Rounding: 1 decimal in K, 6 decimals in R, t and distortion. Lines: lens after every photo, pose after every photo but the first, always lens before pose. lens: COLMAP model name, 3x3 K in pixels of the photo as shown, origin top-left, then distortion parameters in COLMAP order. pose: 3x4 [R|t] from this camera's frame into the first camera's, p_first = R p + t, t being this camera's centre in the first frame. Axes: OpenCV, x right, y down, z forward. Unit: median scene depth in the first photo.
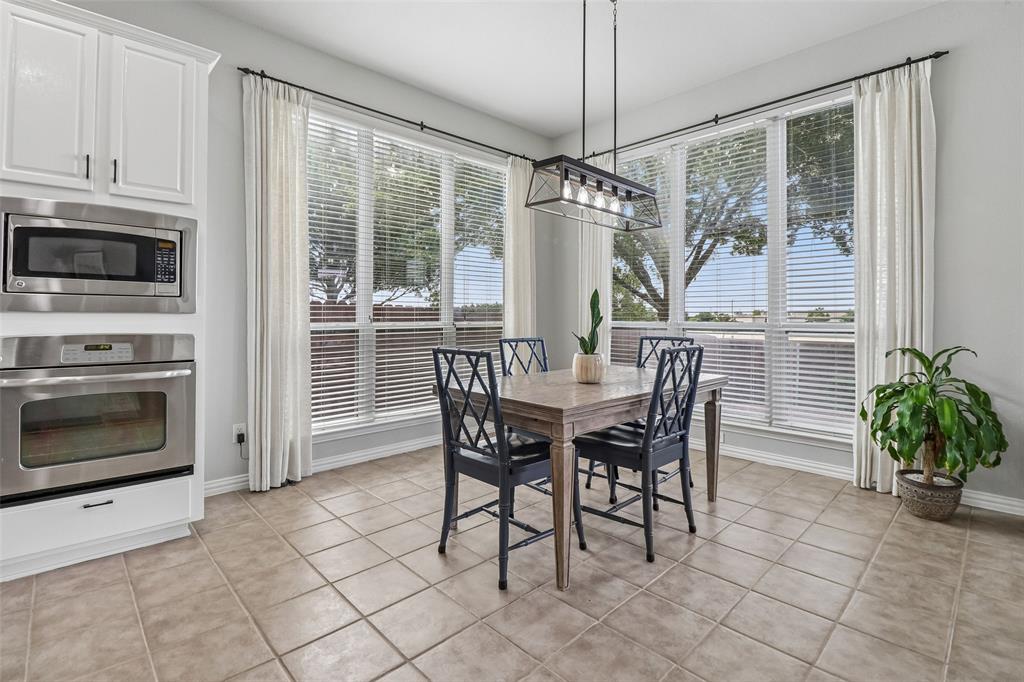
lens RADIAL K [[475.4, 0, 510.3], [0, 475.4, 313.9], [0, 0, 1]] dist [0.005564, -0.006385]
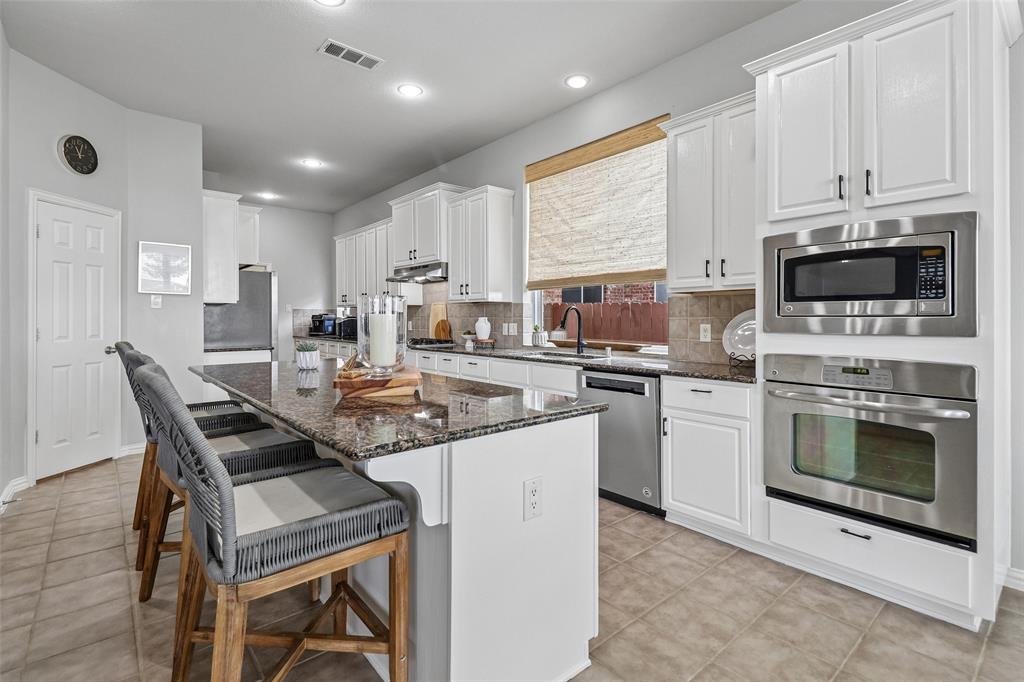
lens RADIAL K [[475.4, 0, 514.0], [0, 475.4, 324.6], [0, 0, 1]] dist [0.005564, -0.006385]
pose [[-0.051801, 0.004316, -0.998648, 0.124701], [0.001003, 0.999990, 0.004270, -0.027910], [0.998657, -0.000780, -0.051805, 0.356265]]
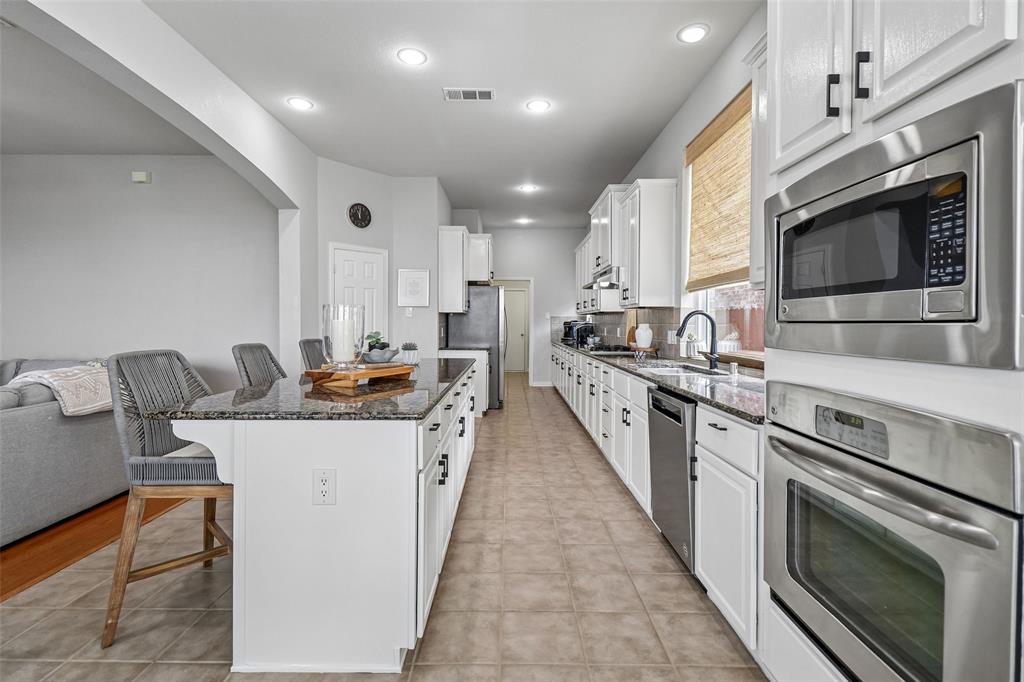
lens RADIAL K [[475.4, 0, 514.3], [0, 475.4, 334.6], [0, 0, 1]] dist [0.005564, -0.006385]
pose [[-0.689026, 0.004783, -0.724721, -0.213887], [-0.007339, 0.999881, 0.013576, -0.030464], [0.724699, 0.014673, -0.688909, 1.075869]]
